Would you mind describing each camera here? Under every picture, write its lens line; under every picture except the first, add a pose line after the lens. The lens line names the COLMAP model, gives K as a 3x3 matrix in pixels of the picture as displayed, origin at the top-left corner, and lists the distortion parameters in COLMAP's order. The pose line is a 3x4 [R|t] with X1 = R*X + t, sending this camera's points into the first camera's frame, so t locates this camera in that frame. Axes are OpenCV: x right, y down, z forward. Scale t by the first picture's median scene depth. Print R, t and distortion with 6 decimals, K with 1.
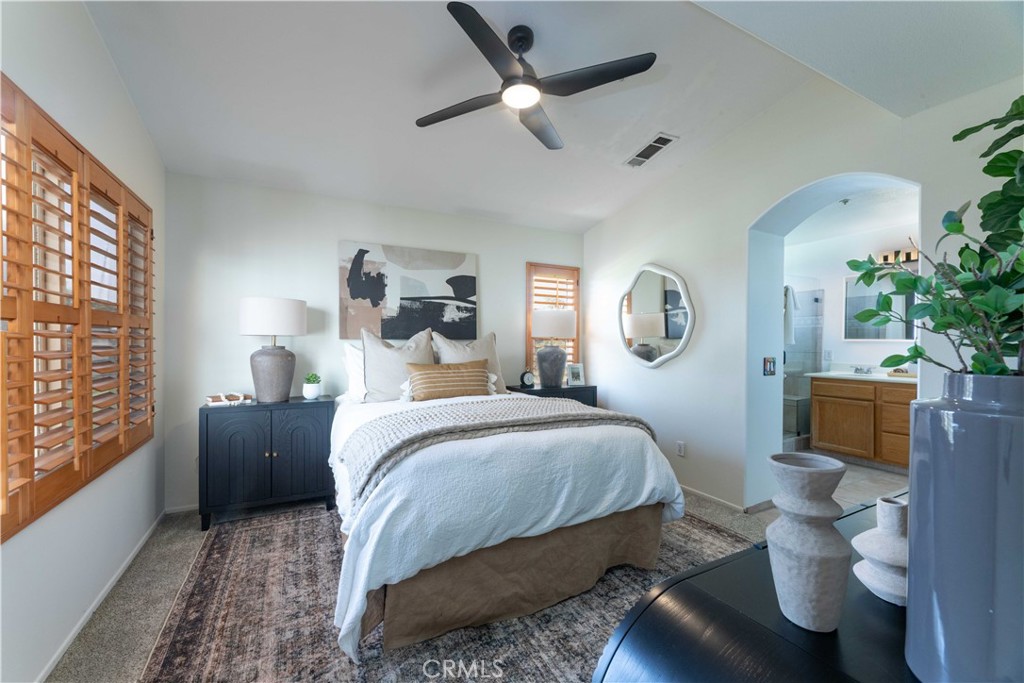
lens RADIAL K [[413.4, 0, 501.0], [0, 413.4, 341.4], [0, 0, 1]] dist [-0.001531, 0.000136]
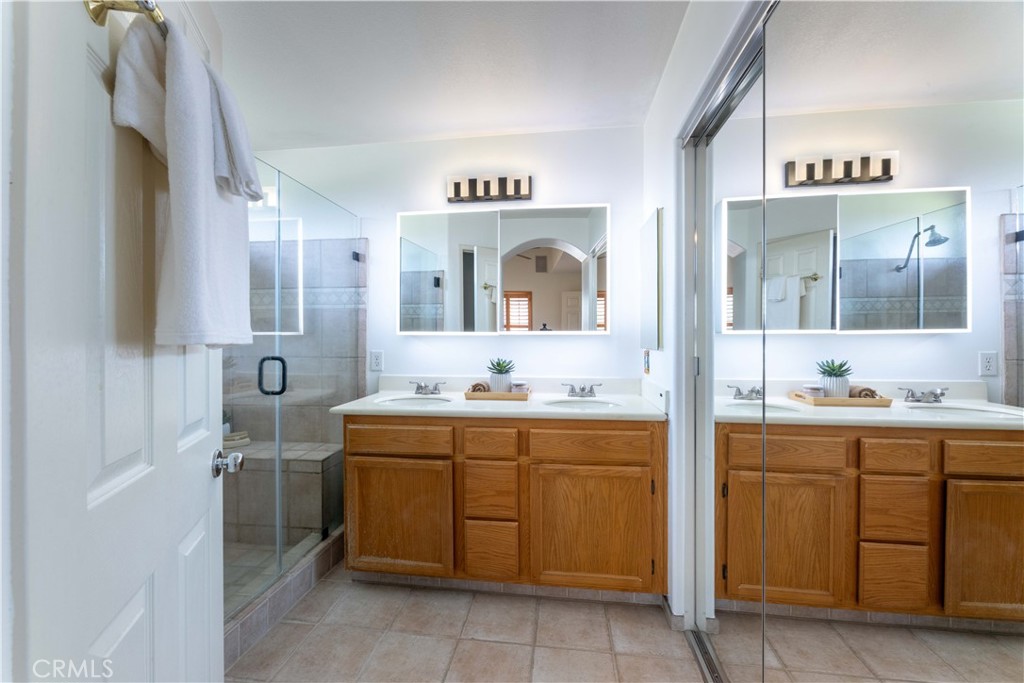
lens RADIAL K [[413.4, 0, 511.9], [0, 413.4, 340.4], [0, 0, 1]] dist [-0.001531, 0.000136]
pose [[0.562311, -0.016551, 0.826760, 0.453660], [0.005445, 0.999852, 0.016312, -0.001354], [-0.826908, -0.004671, 0.562318, 0.559211]]
